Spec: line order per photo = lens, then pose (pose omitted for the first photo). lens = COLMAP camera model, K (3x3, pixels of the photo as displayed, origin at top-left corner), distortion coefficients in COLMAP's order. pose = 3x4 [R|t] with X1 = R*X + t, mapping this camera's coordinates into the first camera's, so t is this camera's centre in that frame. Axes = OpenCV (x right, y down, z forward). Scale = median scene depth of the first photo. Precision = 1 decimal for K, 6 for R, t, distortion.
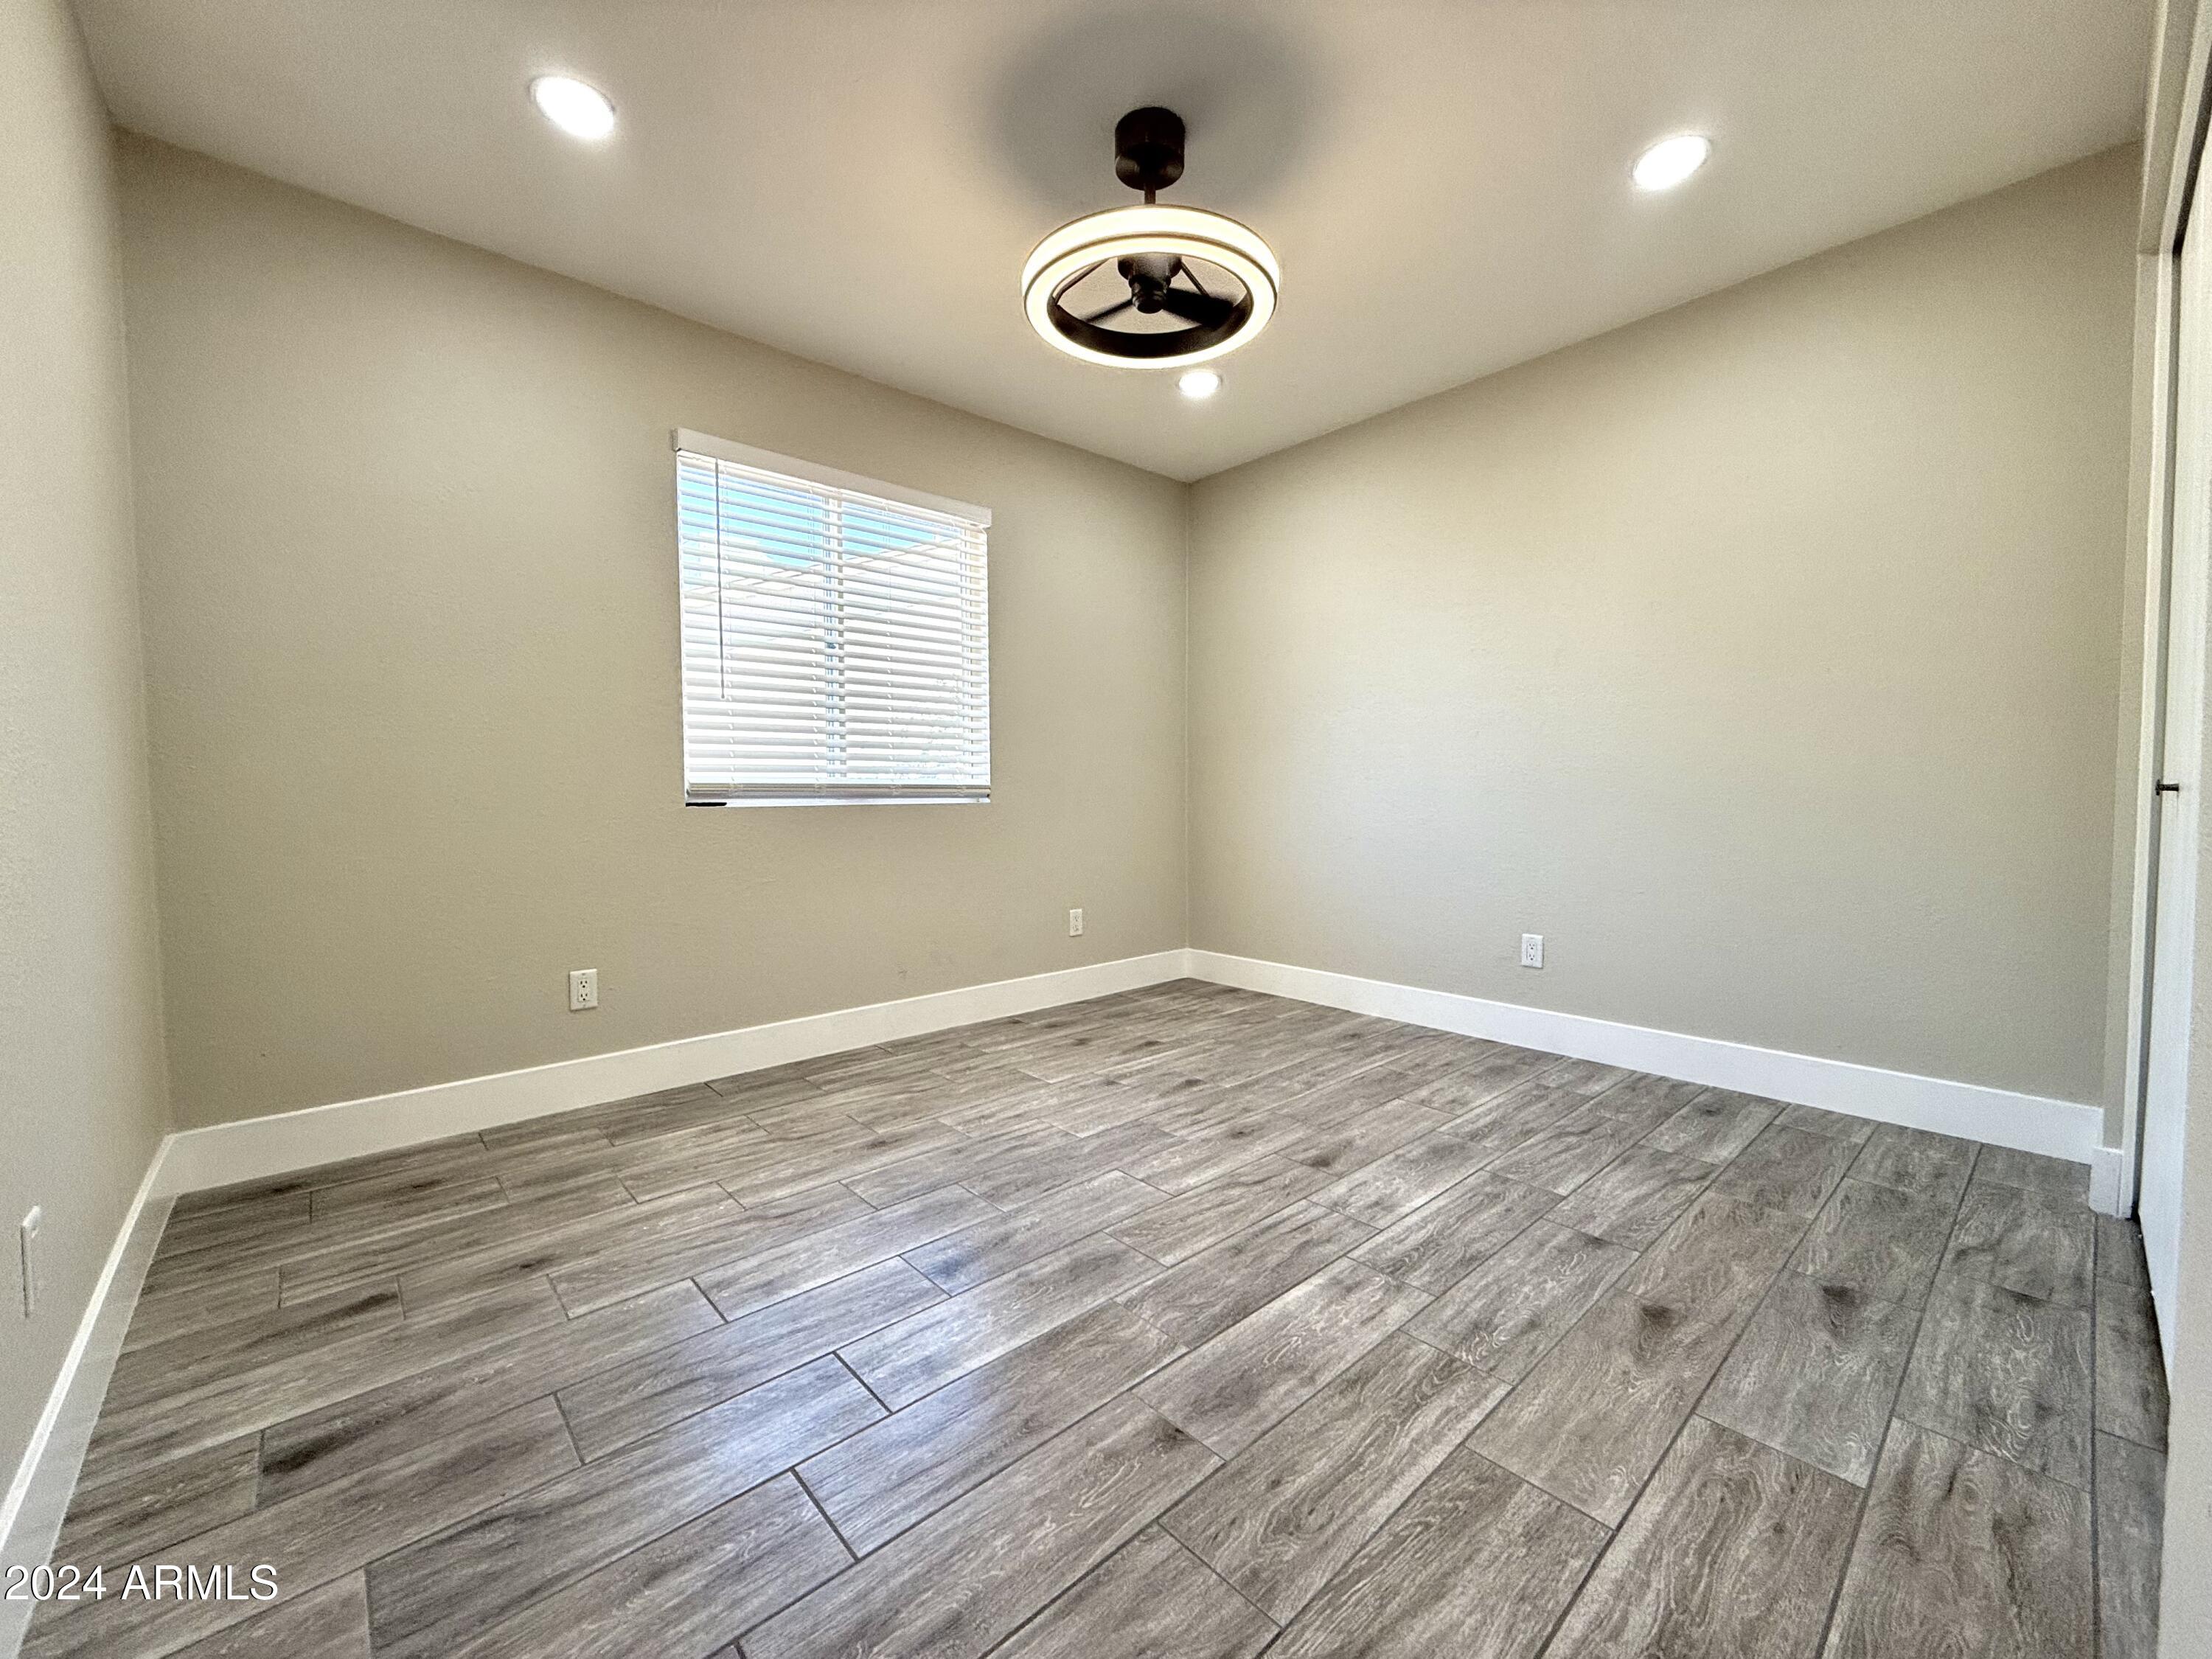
lens RADIAL K [[884.3, 0, 1112.3], [0, 884.3, 829.8], [0, 0, 1]] dist [-0.001696, 0.000472]
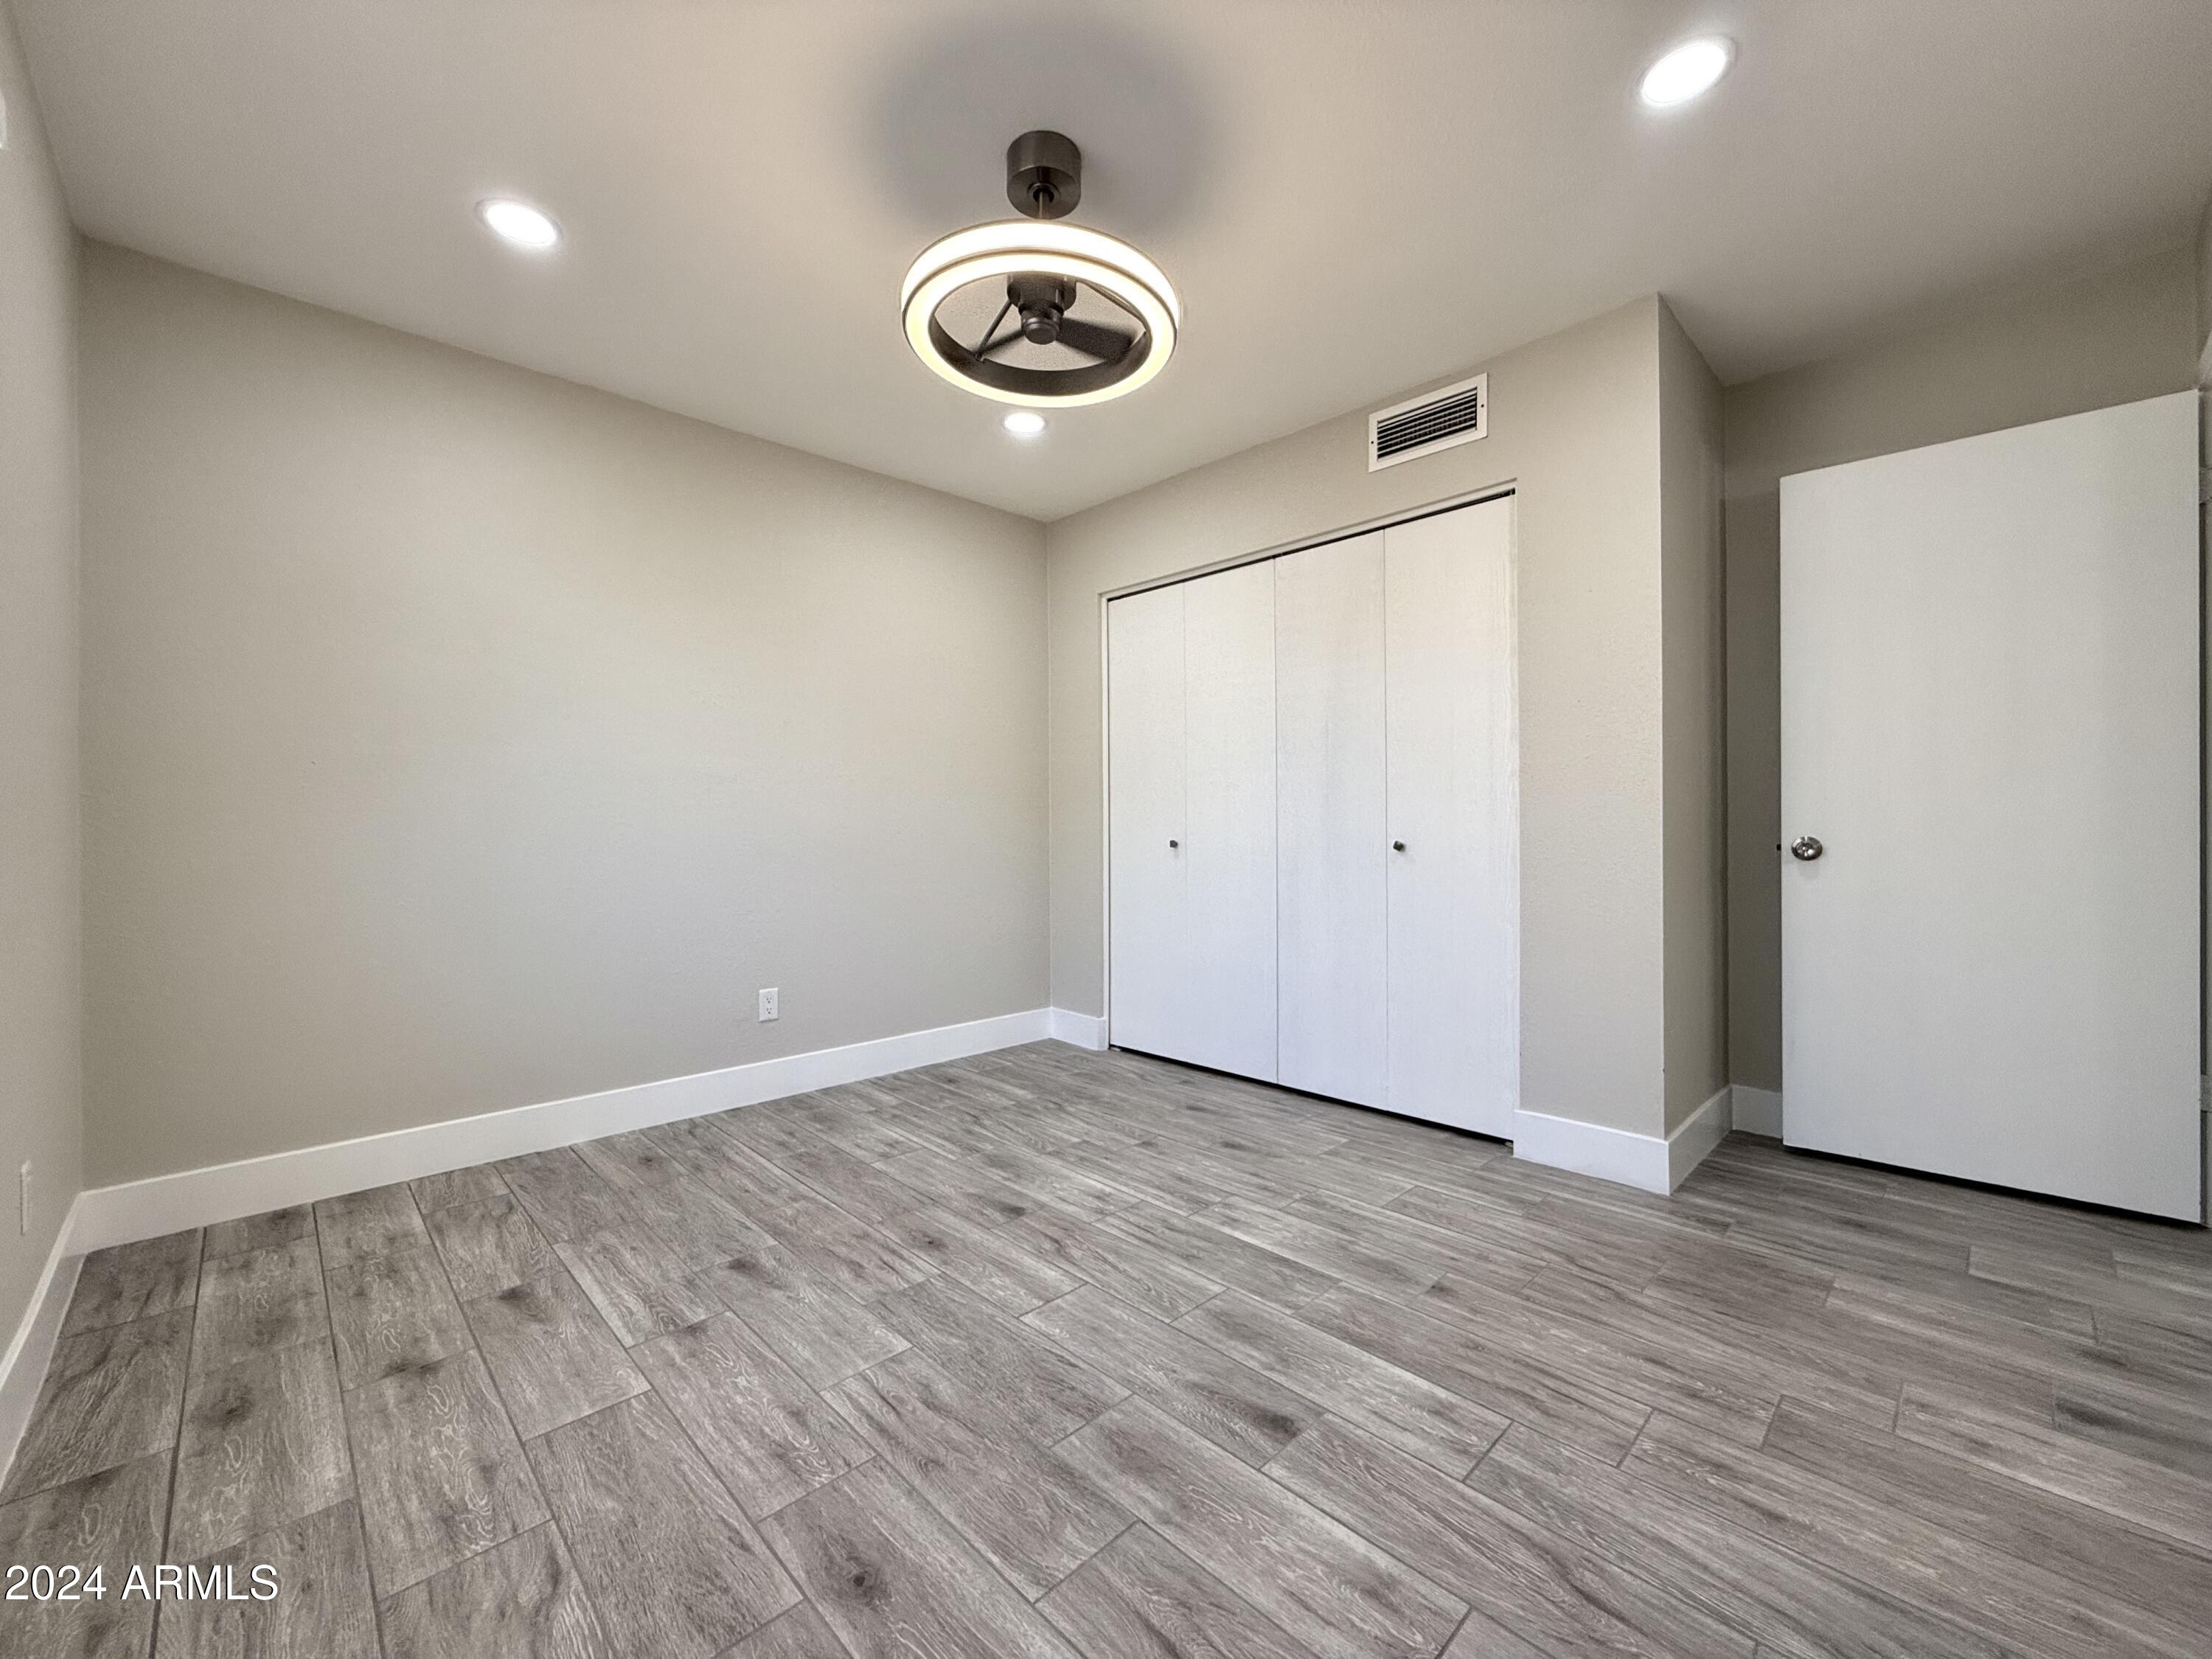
lens RADIAL K [[884.3, 0, 1111.6], [0, 884.3, 824.7], [0, 0, 1]] dist [-0.001696, 0.000472]
pose [[-0.035709, 0.009084, 0.999321, -0.781062], [0.050505, 0.998697, -0.007274, -0.059015], [-0.998085, 0.050211, -0.036121, 0.875748]]
